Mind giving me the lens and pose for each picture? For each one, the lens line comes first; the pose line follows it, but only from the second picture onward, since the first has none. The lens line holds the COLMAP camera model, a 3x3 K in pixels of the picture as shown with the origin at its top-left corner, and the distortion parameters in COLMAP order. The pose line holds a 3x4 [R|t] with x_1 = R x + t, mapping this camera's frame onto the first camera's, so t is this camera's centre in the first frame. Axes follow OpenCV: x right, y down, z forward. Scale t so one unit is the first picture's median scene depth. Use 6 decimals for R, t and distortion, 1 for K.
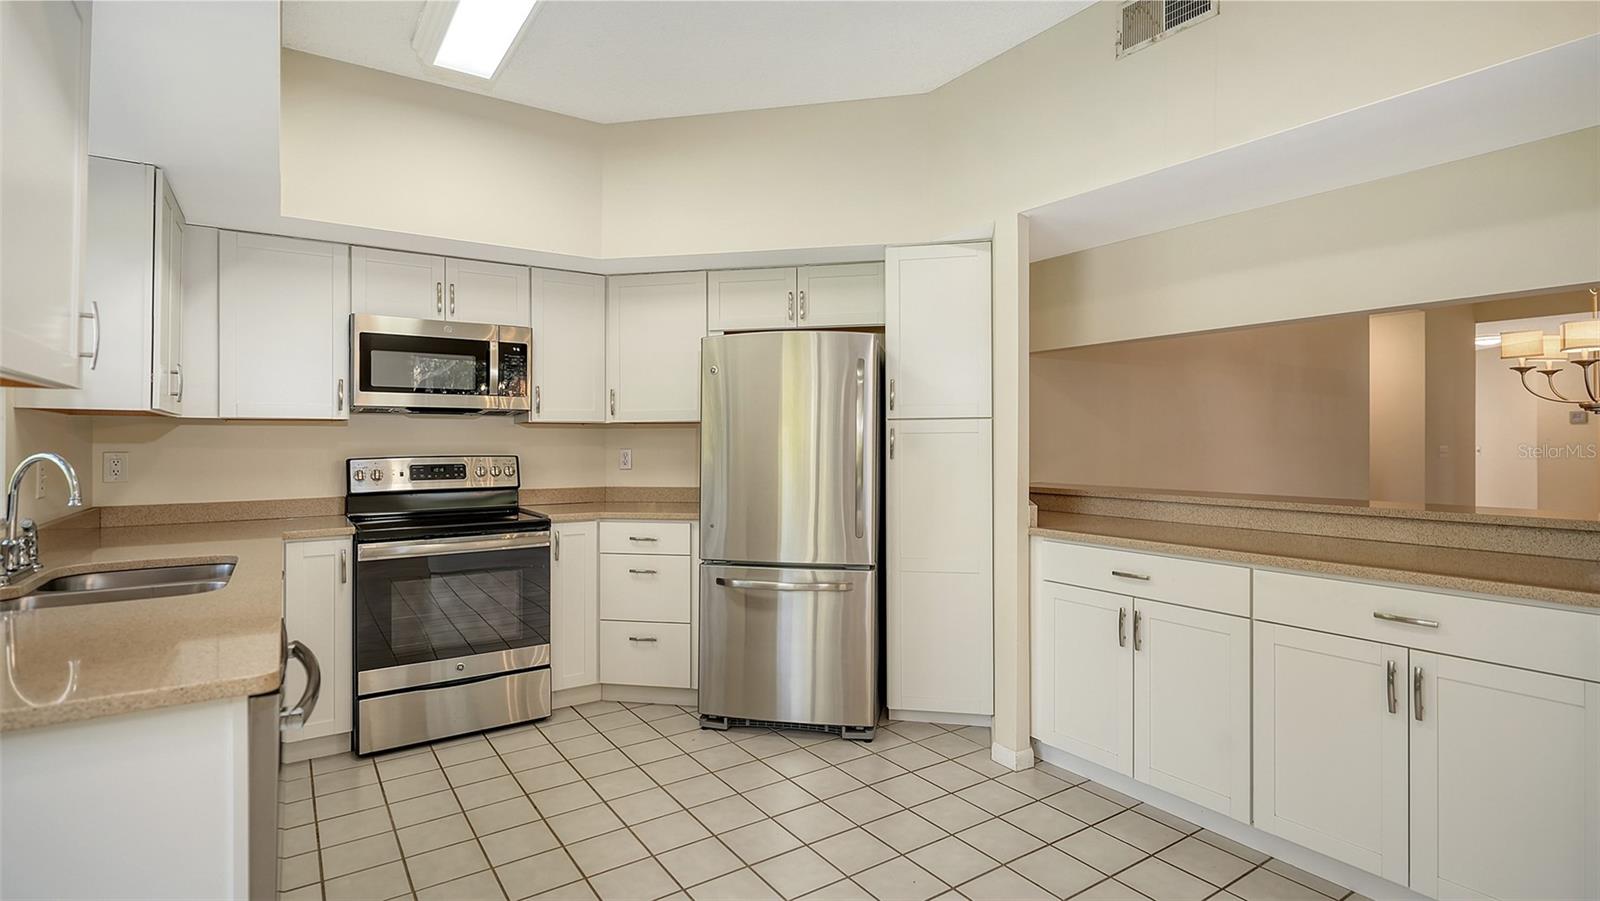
lens RADIAL K [[773.9, 0, 796.3], [0, 773.9, 459.1], [0, 0, 1]] dist [0.001547, -0.000130]
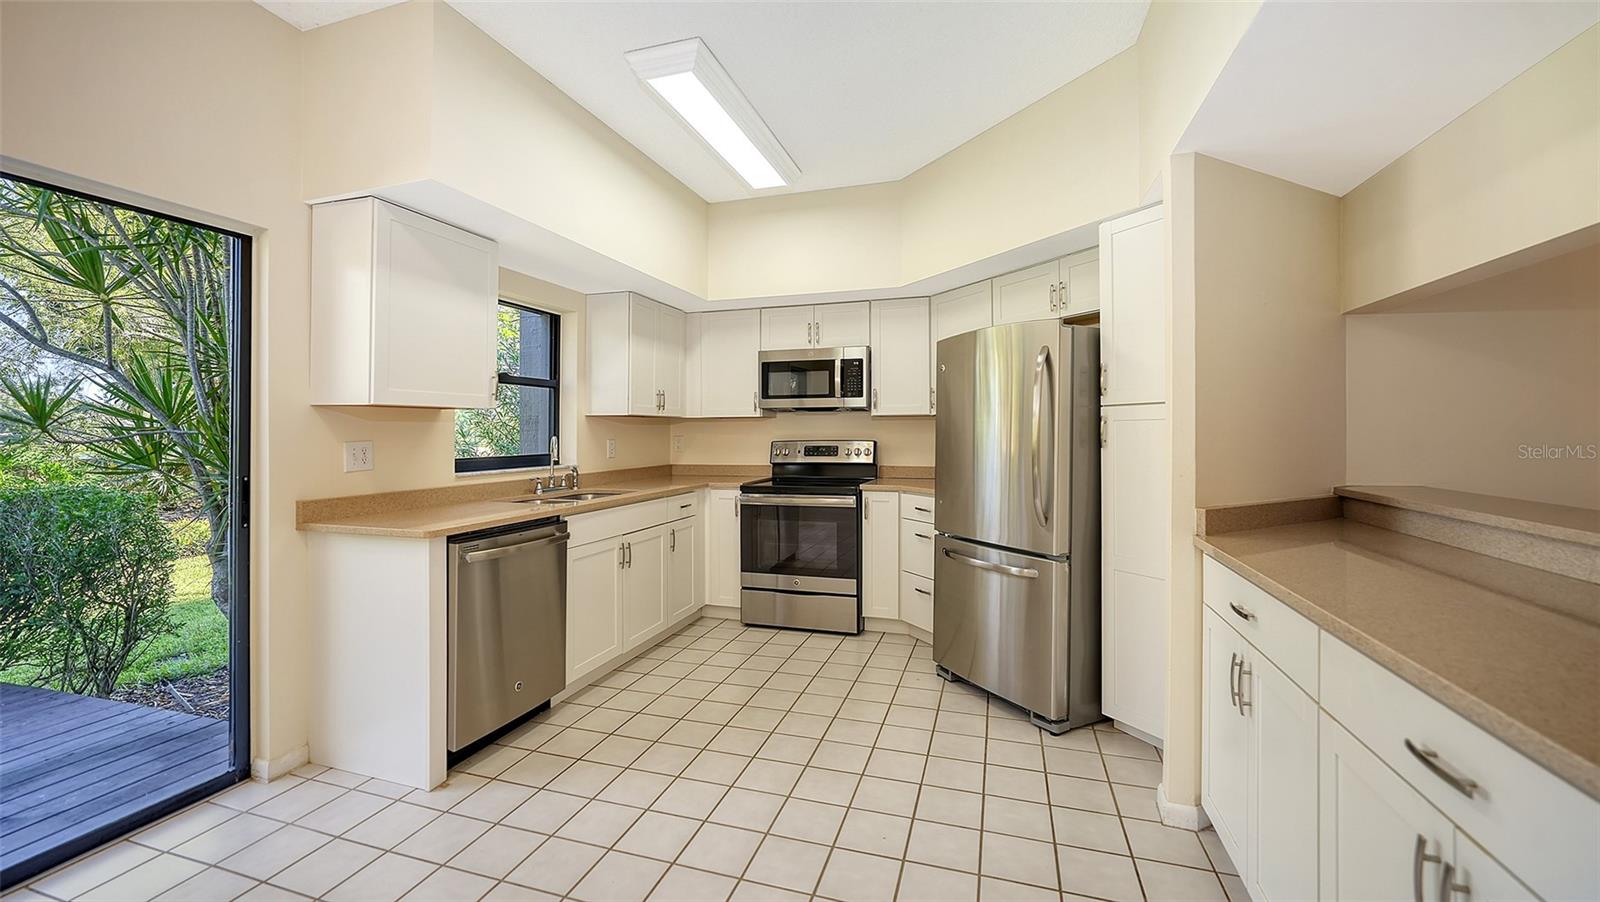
lens RADIAL K [[636.1, 0, 774.5], [0, 636.1, 445.7], [0, 0, 1]] dist [-0.001189, 0.001350]
pose [[0.612172, 0.018150, -0.790517, 0.487113], [-0.016091, 0.999815, 0.010495, -0.005119], [0.790561, 0.006296, 0.612351, 0.213368]]
